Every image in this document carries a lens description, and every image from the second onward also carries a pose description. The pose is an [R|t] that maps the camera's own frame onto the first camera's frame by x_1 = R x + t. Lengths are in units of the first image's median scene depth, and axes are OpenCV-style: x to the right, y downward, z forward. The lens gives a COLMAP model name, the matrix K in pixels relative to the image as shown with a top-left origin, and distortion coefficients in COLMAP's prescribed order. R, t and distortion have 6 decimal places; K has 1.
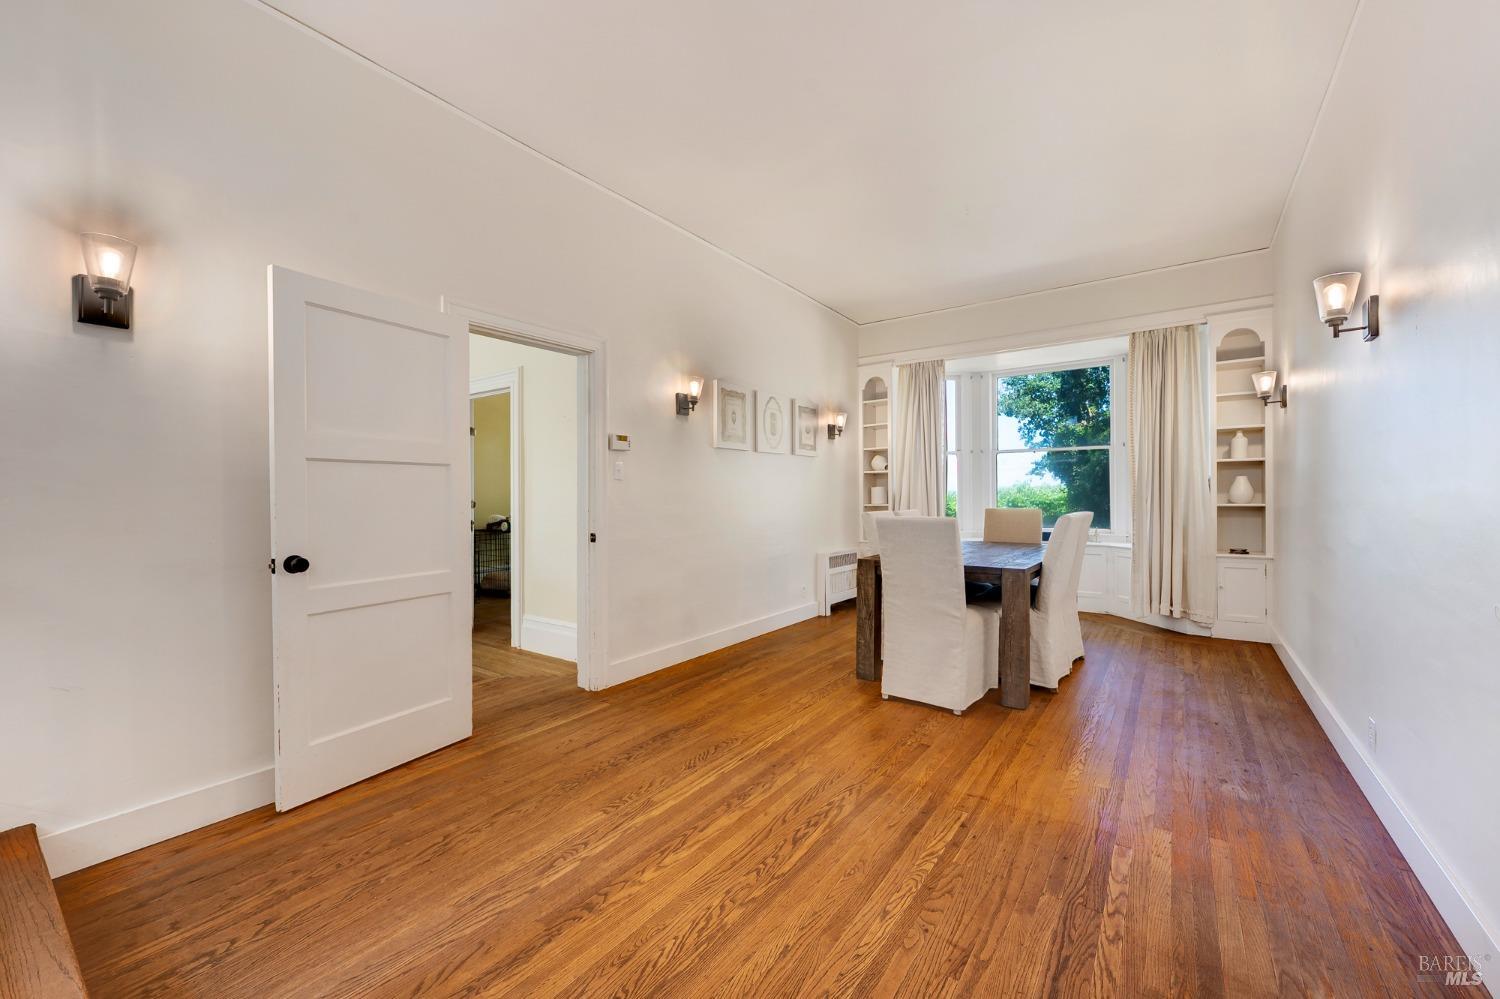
lens RADIAL K [[597.1, 0, 747.7], [0, 597.1, 498.6], [0, 0, 1]] dist [-0.004403, -0.000458]
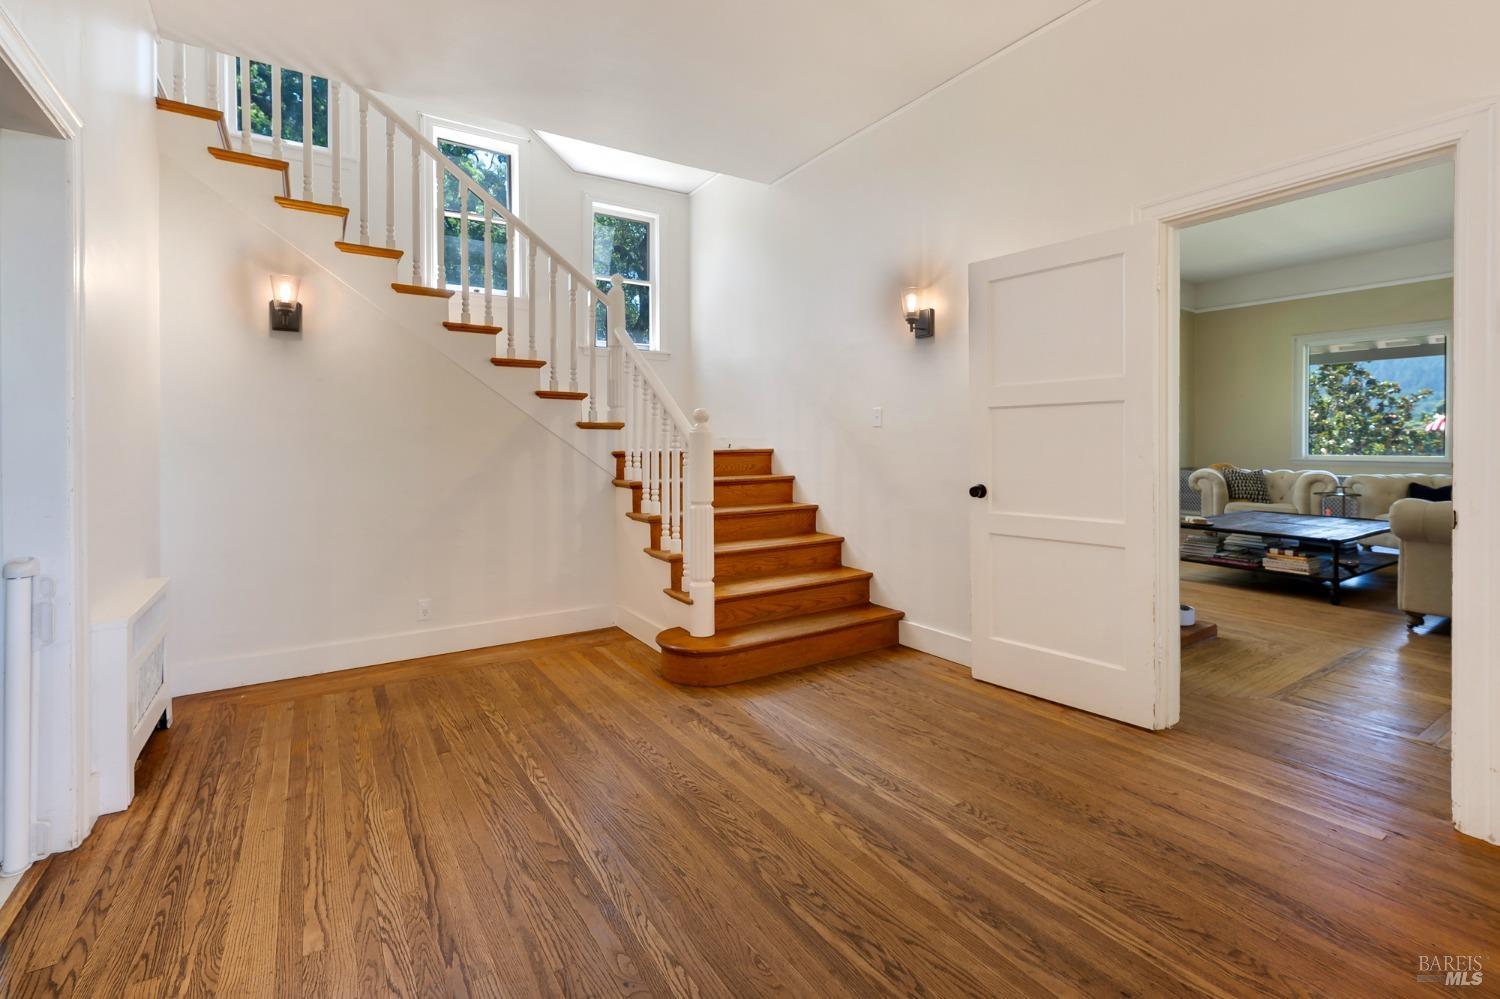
lens RADIAL K [[665.0, 0, 740.8], [0, 665.0, 442.5], [0, 0, 1]] dist [-0.000407, 0.000007]
pose [[-0.365212, 0.011279, -0.930856, 0.816207], [0.003724, 0.999936, 0.010654, -0.011445], [0.930917, 0.000424, -0.365231, 1.122715]]
